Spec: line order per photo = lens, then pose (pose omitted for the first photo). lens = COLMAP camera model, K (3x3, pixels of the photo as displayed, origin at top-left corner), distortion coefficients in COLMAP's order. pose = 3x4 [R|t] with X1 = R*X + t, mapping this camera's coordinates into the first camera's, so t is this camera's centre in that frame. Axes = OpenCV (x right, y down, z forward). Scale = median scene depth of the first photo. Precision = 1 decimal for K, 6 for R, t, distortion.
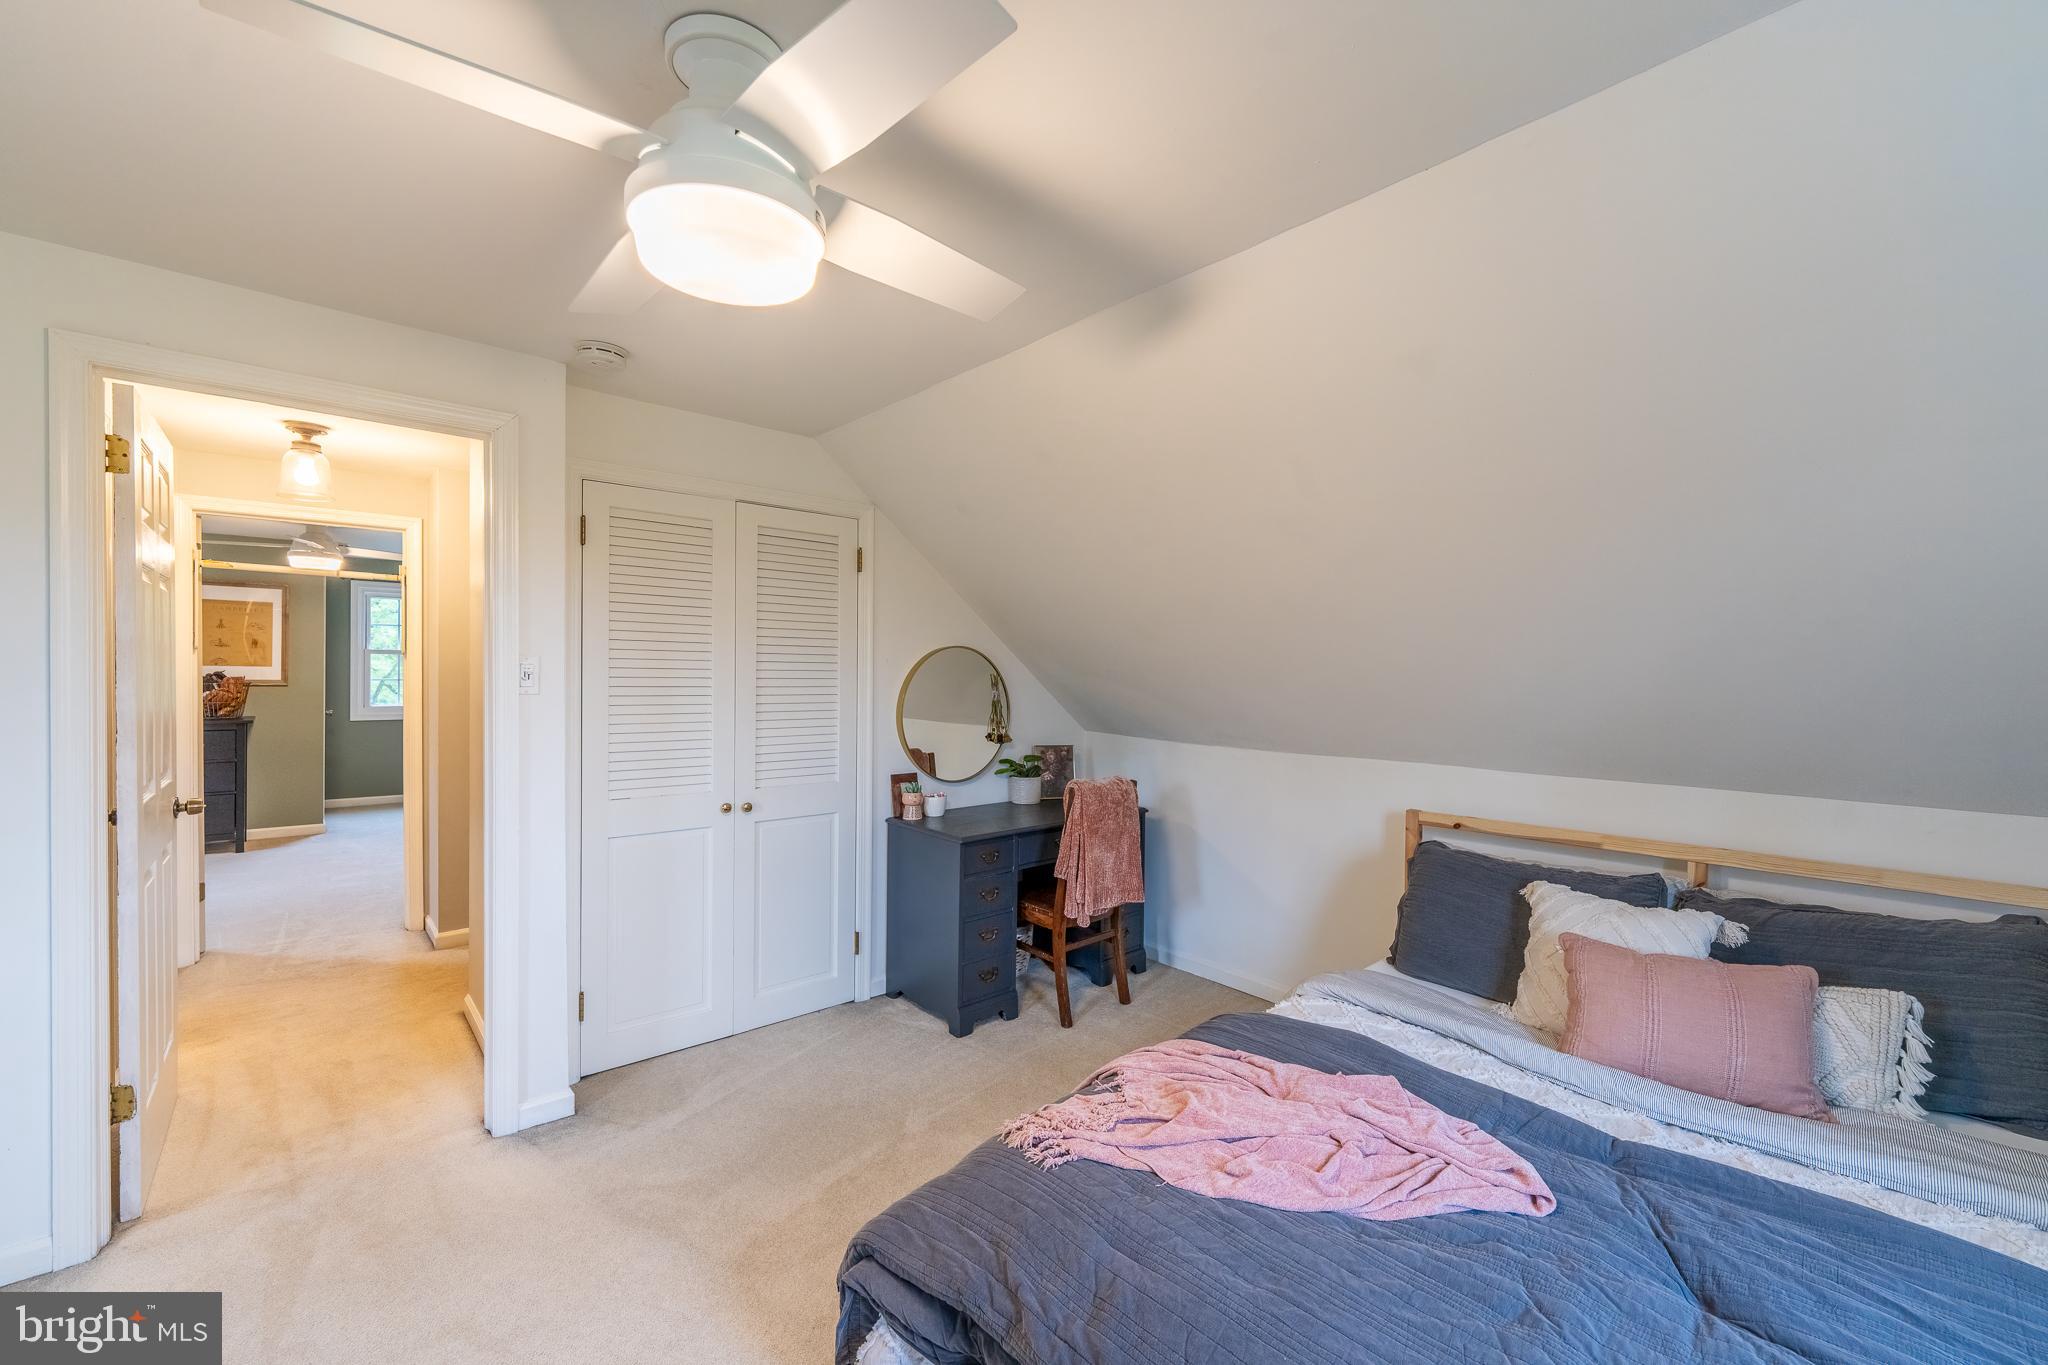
lens RADIAL K [[825.6, 0, 1024.0], [0, 825.6, 682.5], [0, 0, 1]] dist [-0.002035, -0.000166]
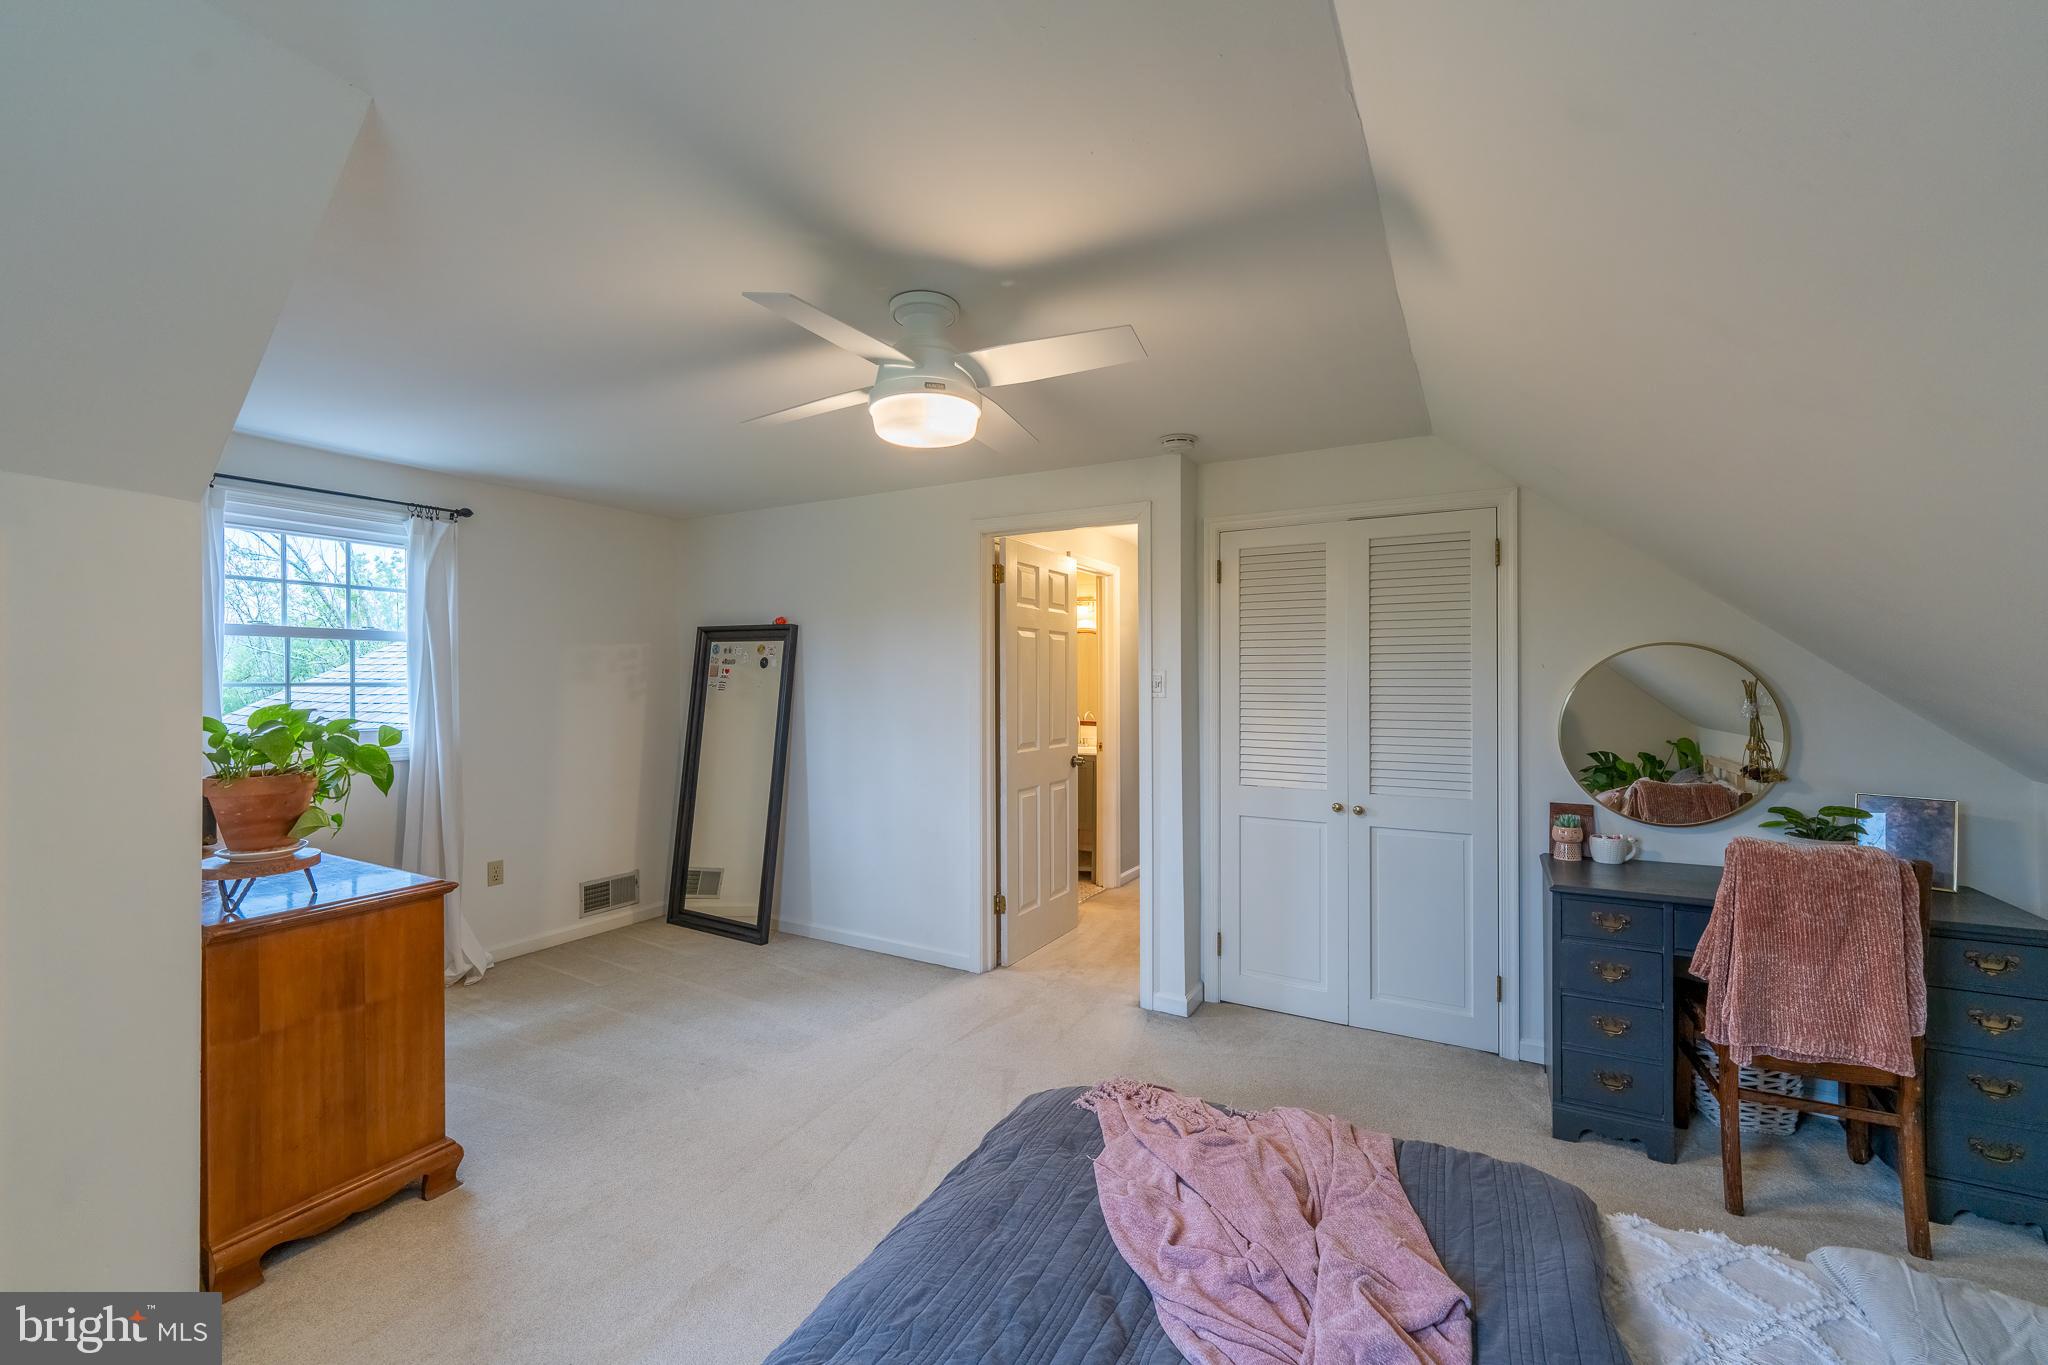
lens RADIAL K [[837.5, 0, 1027.7], [0, 837.5, 674.3], [0, 0, 1]] dist [0.000390, 0.000333]
pose [[0.330952, -0.019633, -0.943443, 0.504831], [-0.004763, 0.999736, -0.022476, 0.004618], [0.943636, 0.011932, 0.330771, 0.242402]]
